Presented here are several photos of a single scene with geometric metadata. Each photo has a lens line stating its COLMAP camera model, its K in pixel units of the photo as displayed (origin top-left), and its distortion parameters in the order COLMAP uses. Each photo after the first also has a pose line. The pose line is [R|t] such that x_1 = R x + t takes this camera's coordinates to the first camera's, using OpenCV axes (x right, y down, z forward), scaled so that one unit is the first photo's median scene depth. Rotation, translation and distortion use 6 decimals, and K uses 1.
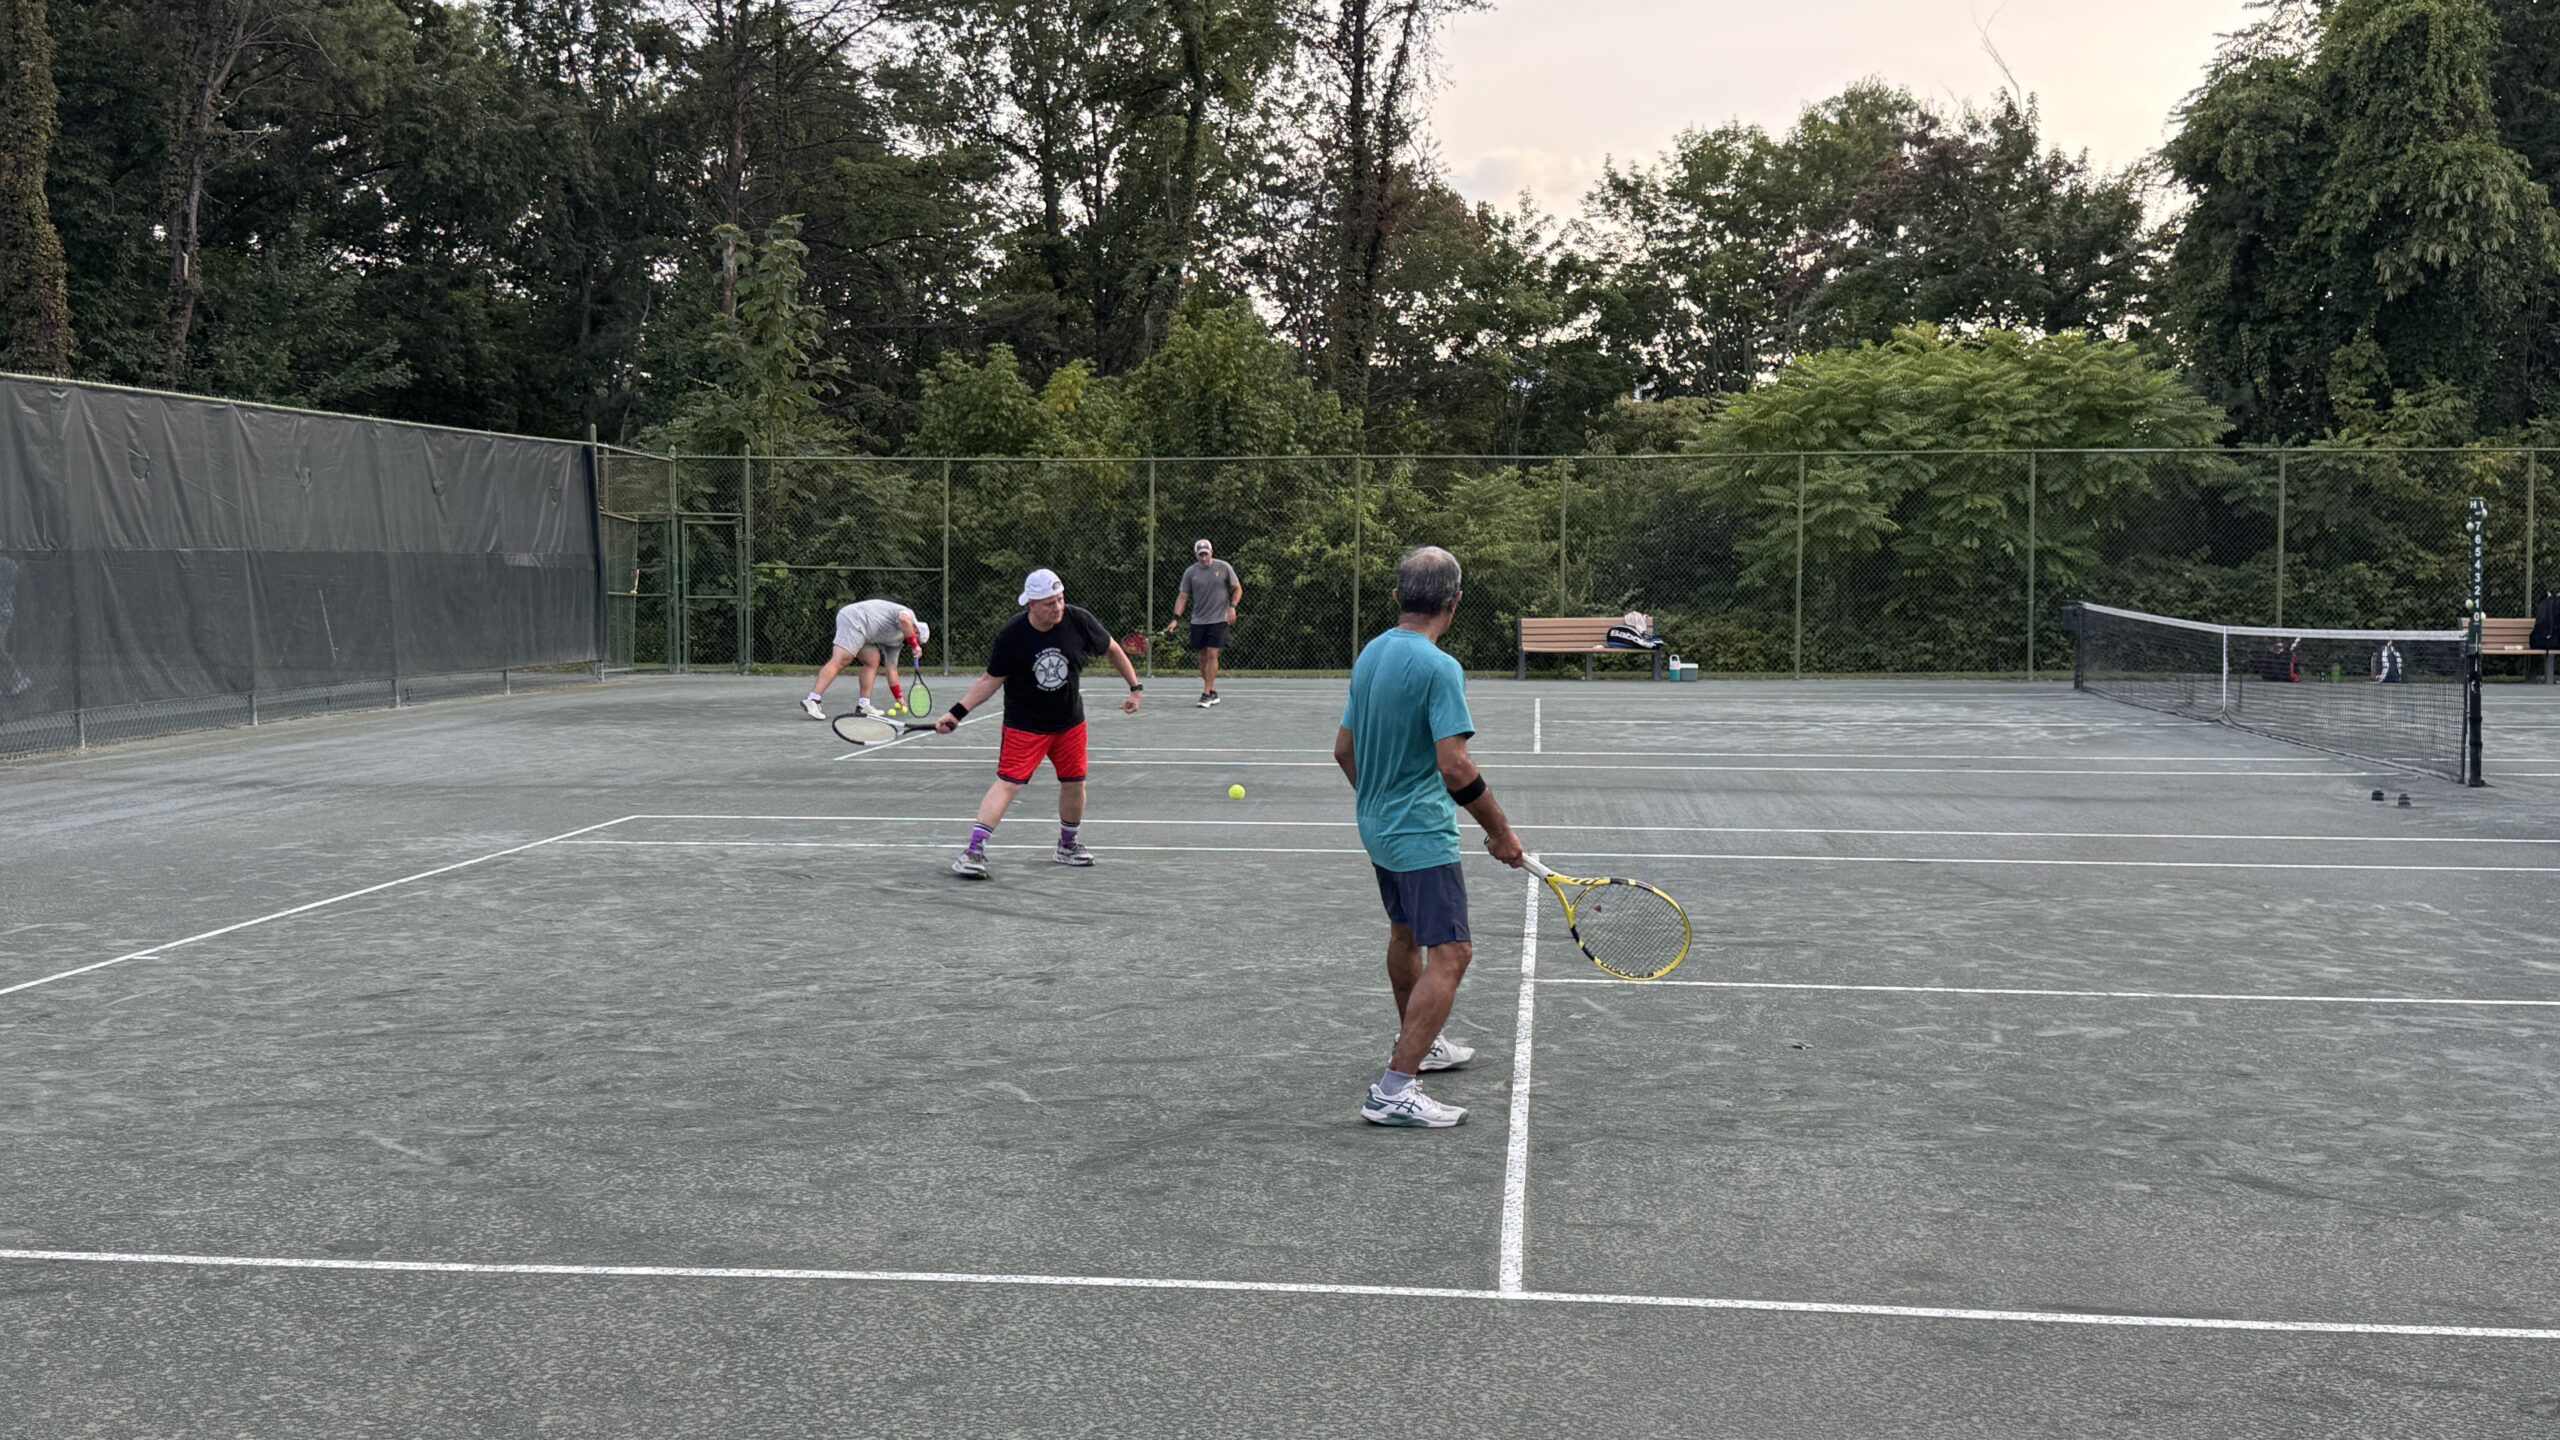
lens RADIAL K [[2744.8, 0, 1263.8], [0, 2744.8, 717.6], [0, 0, 1]] dist [0.046929, 0.000000]
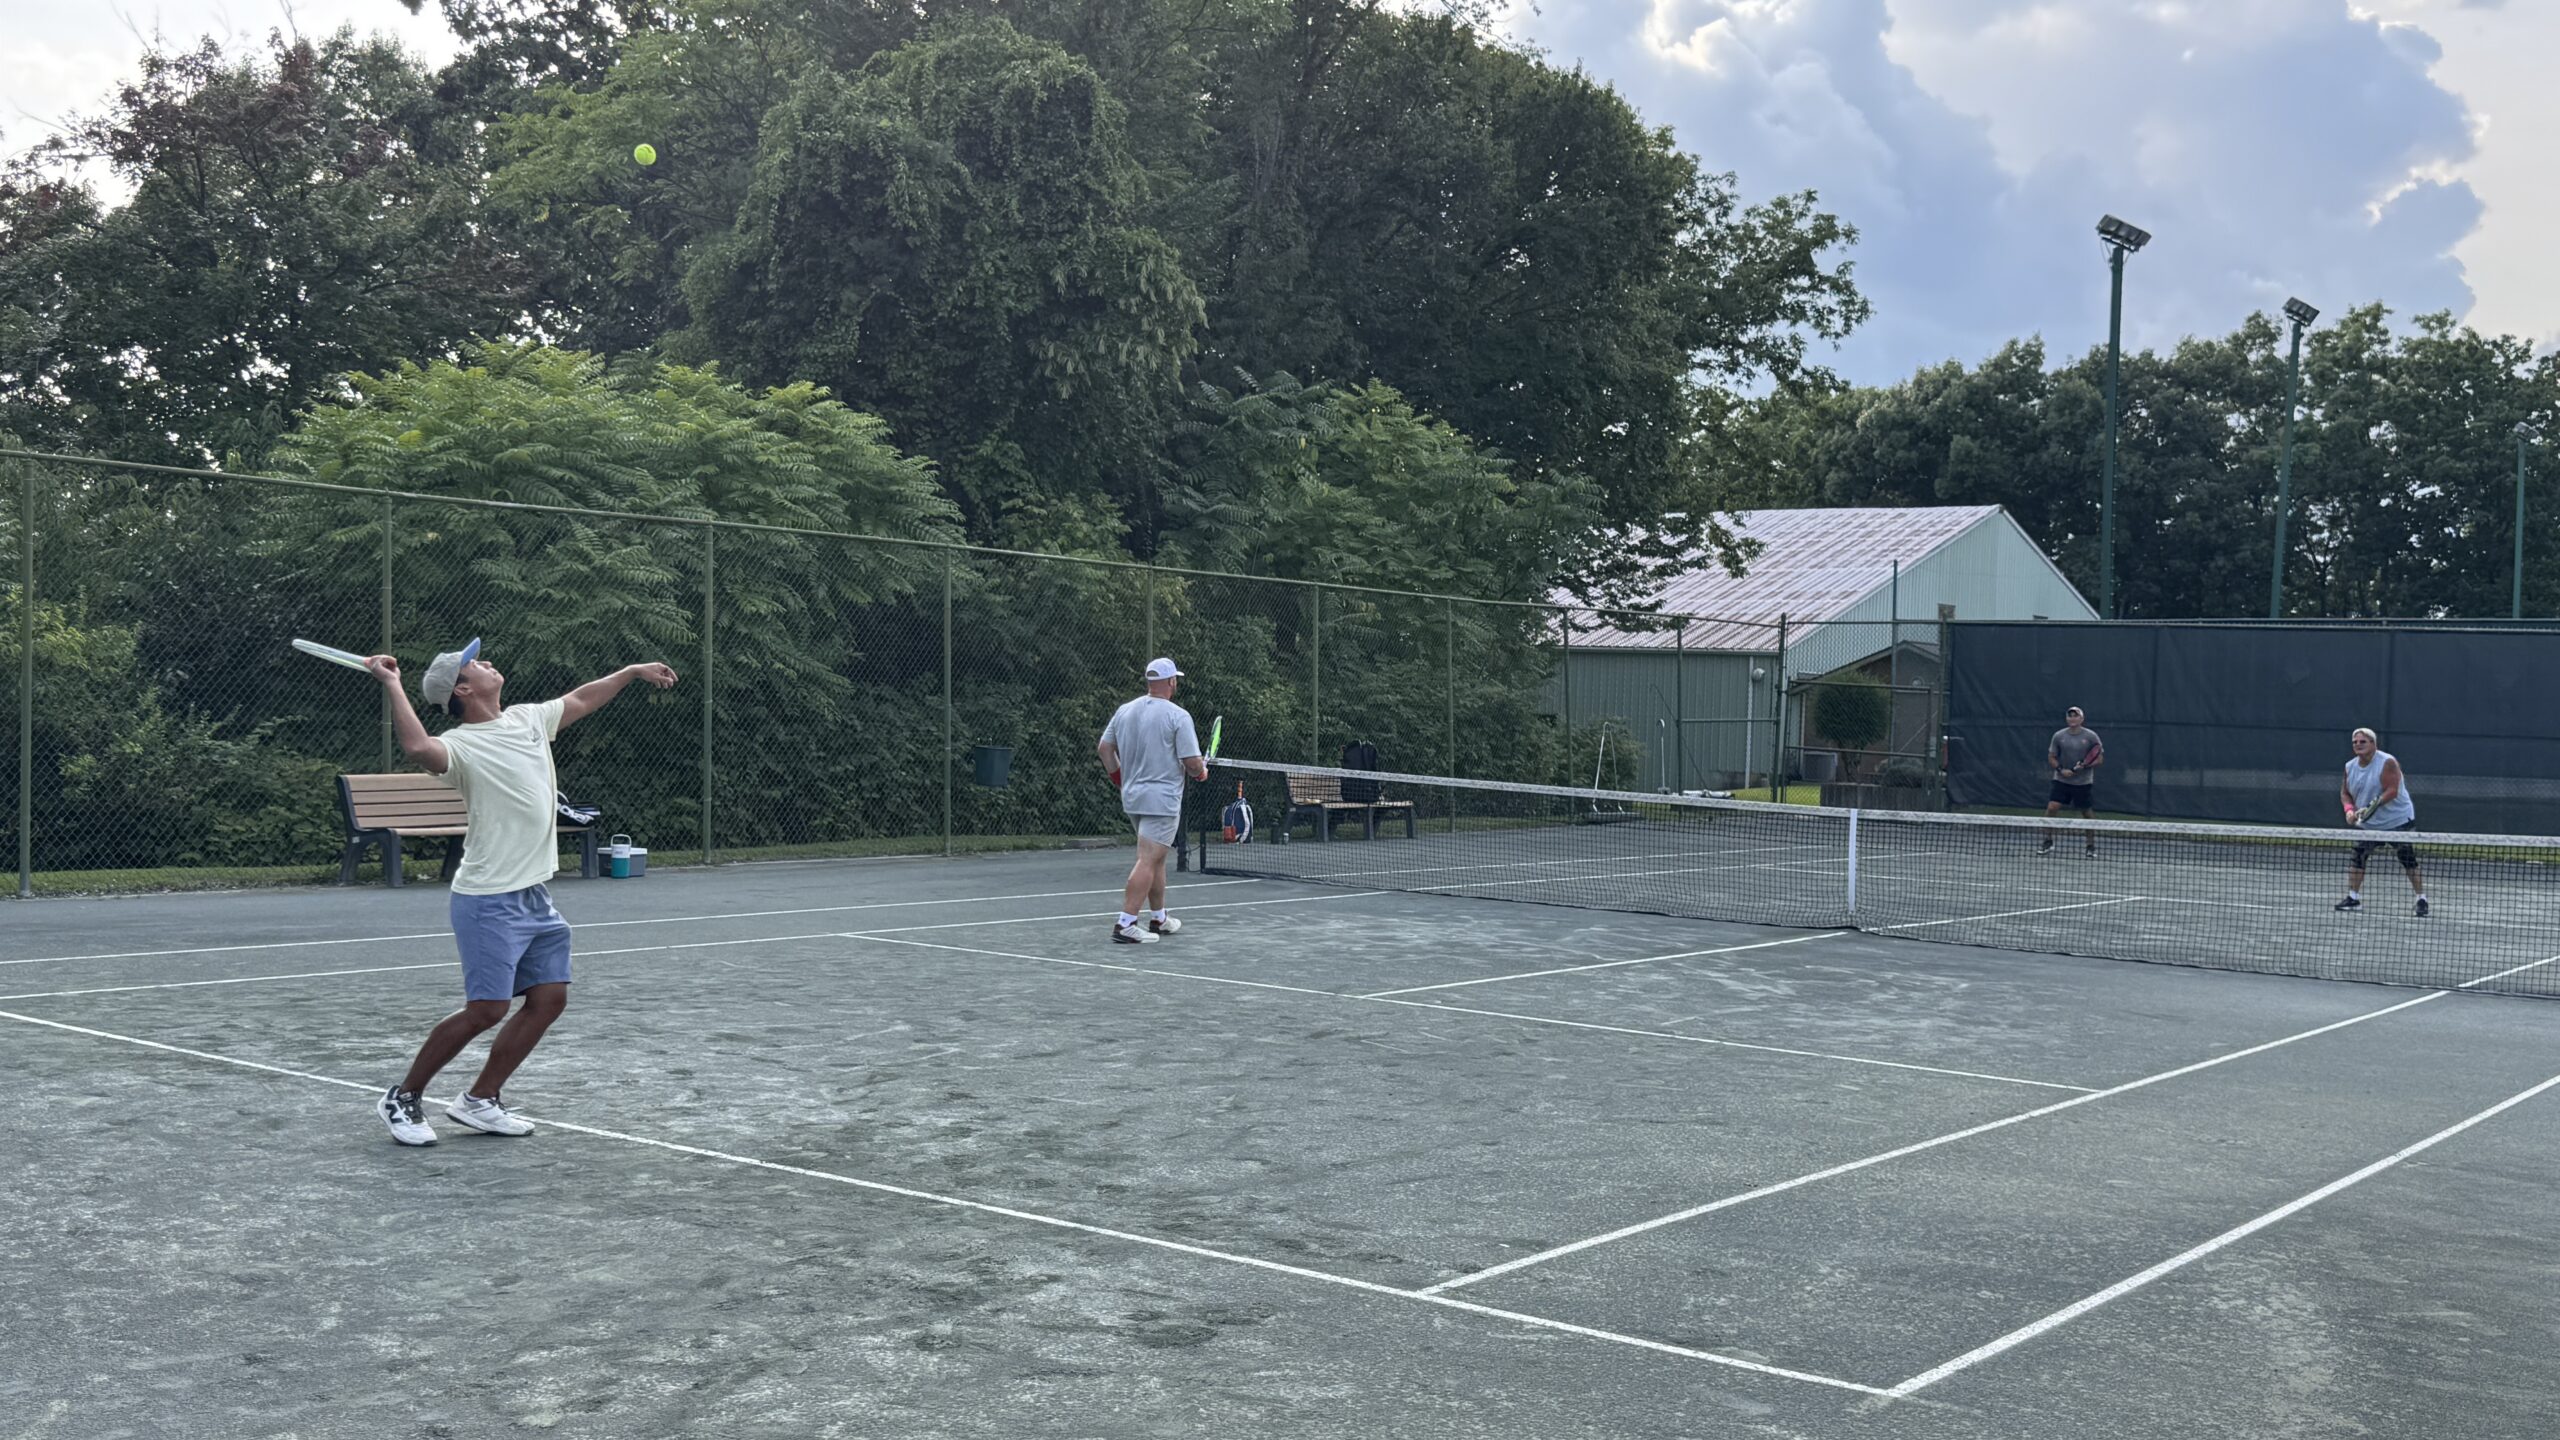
lens RADIAL K [[2561.7, 0, 1268.4], [0, 2561.7, 736.4], [0, 0, 1]] dist [0.056208, 0.000000]
pose [[0.511408, 0.003547, 0.859331, -0.254873], [0.017219, 0.999748, -0.014373, -0.031383], [-0.859166, 0.022147, 0.511218, 0.535273]]
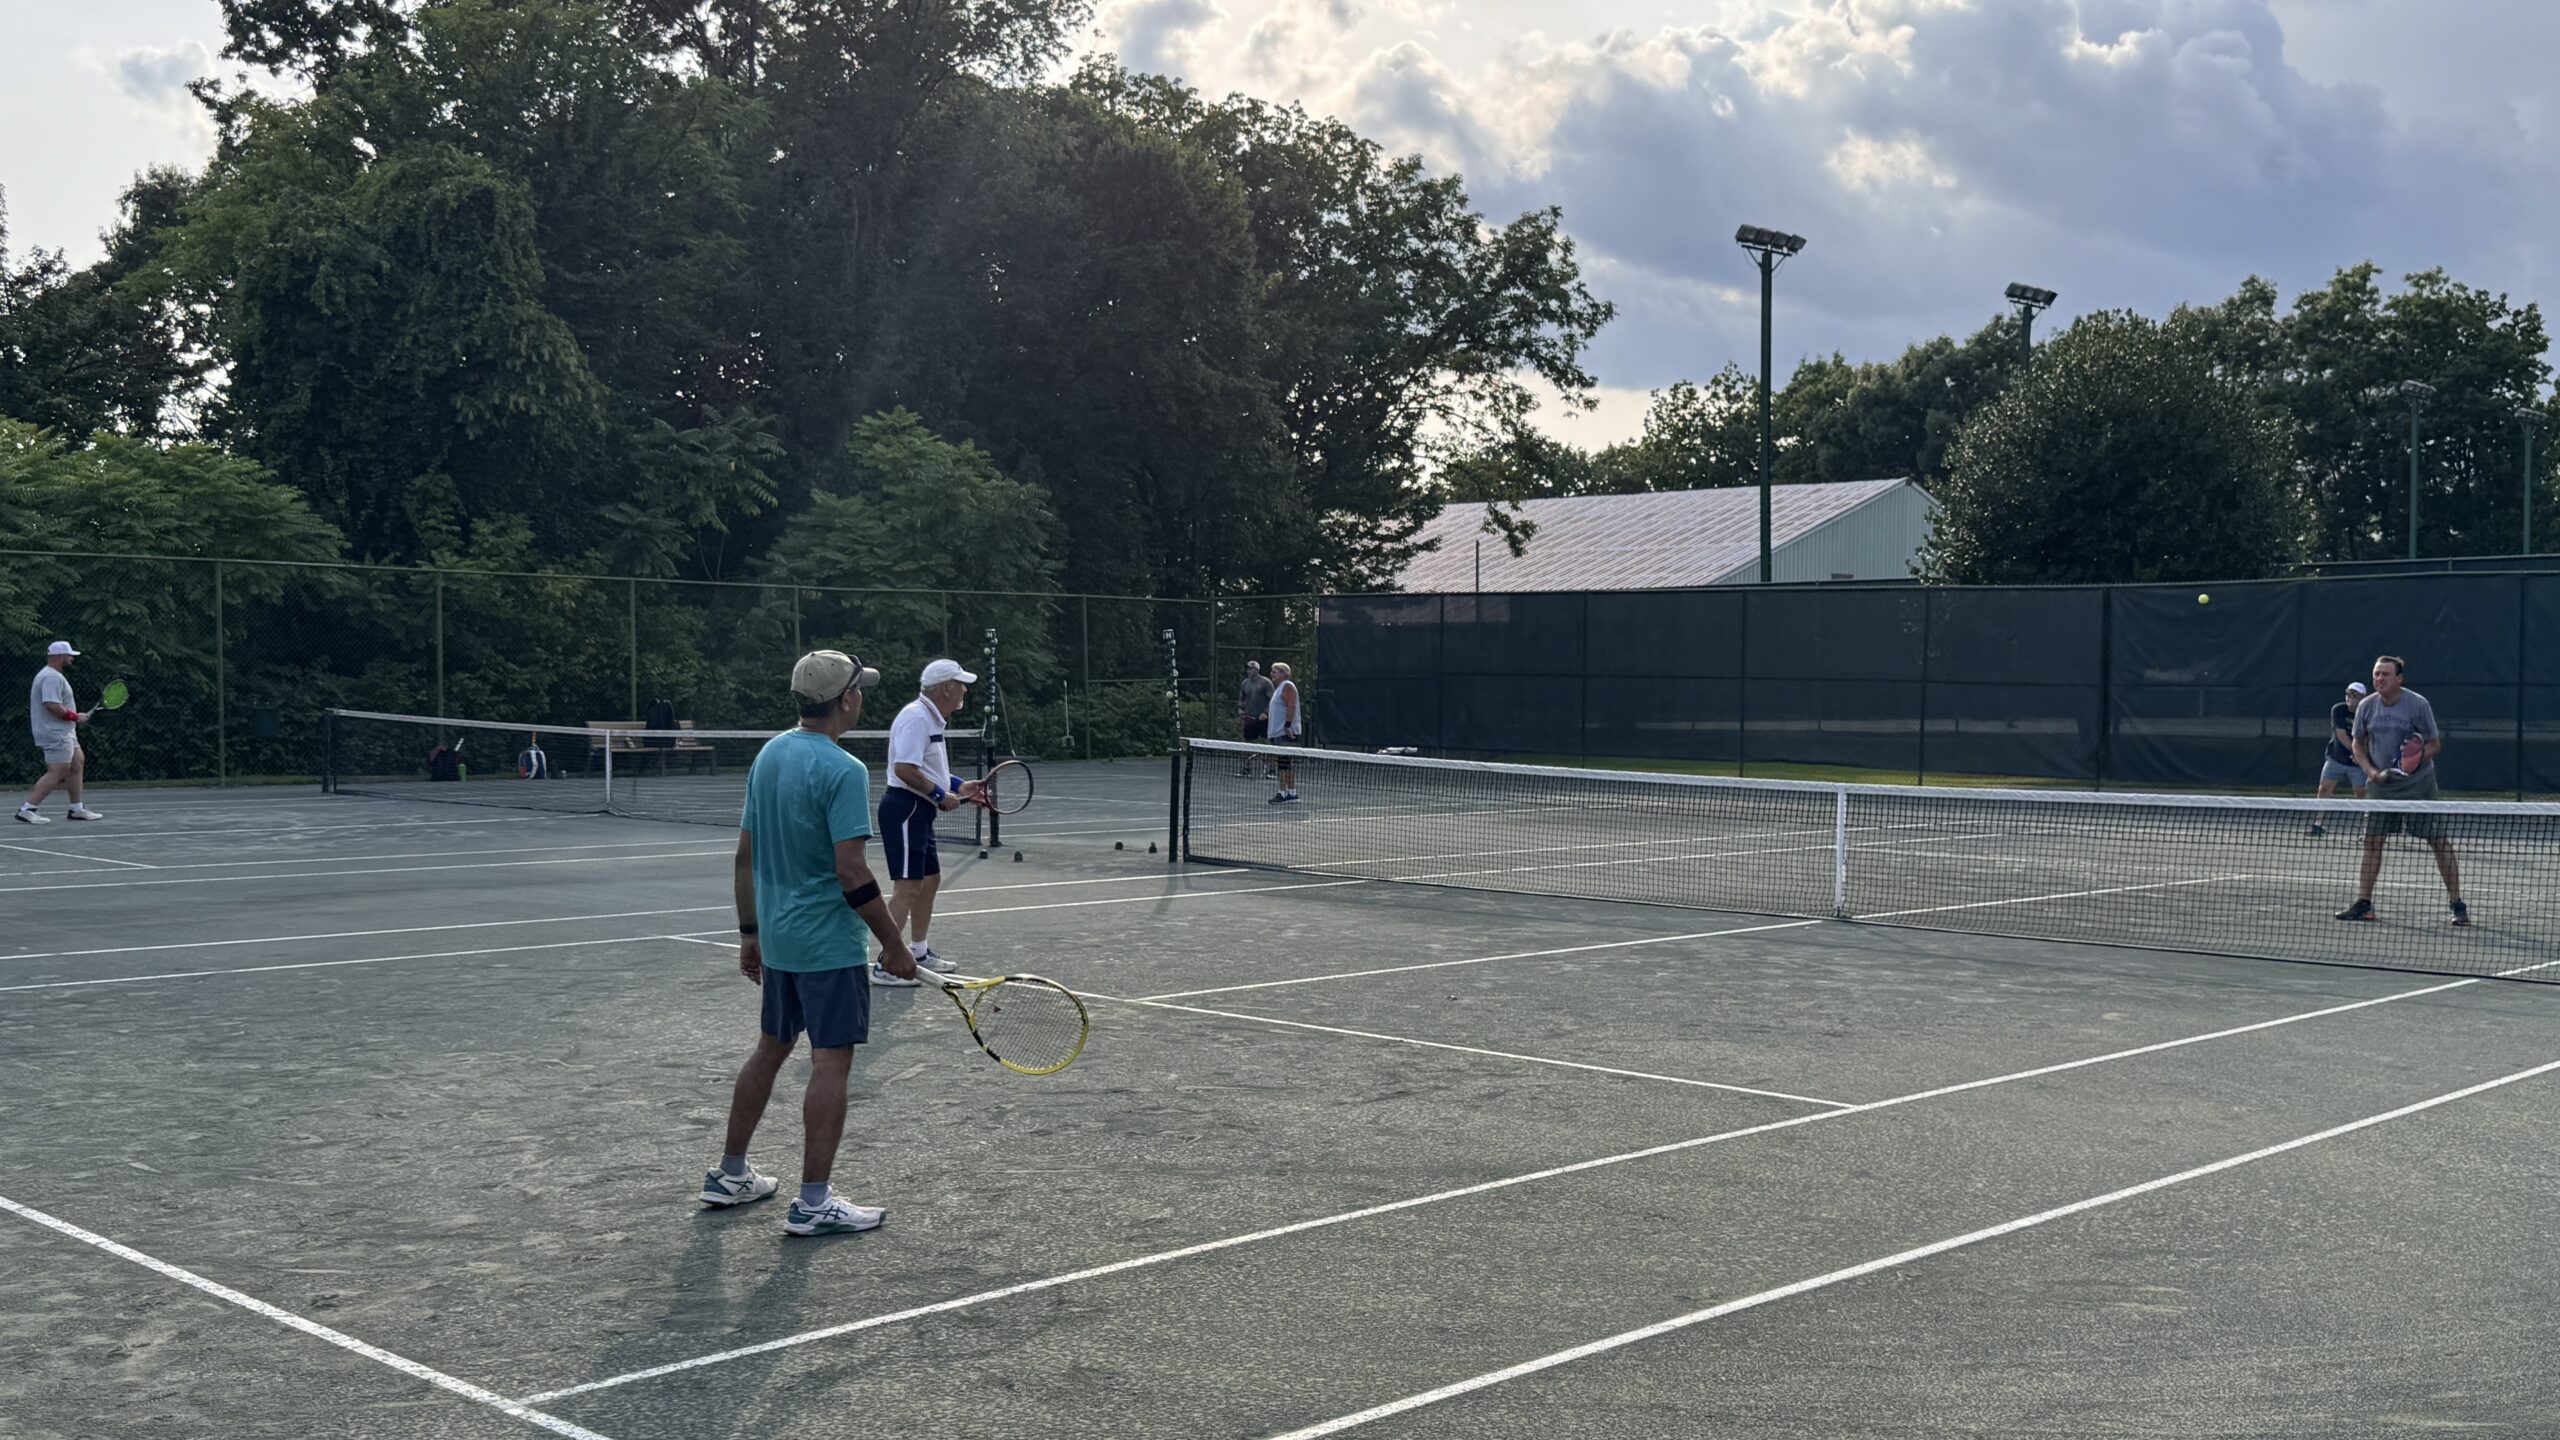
lens RADIAL K [[2561.7, 0, 1259.9], [0, 2561.7, 728.0], [0, 0, 1]] dist [0.056208, 0.000000]
pose [[0.619361, -0.009155, 0.785053, -0.215149], [0.036597, 0.999182, -0.017221, -0.004528], [-0.784253, 0.039397, 0.619189, 0.110133]]
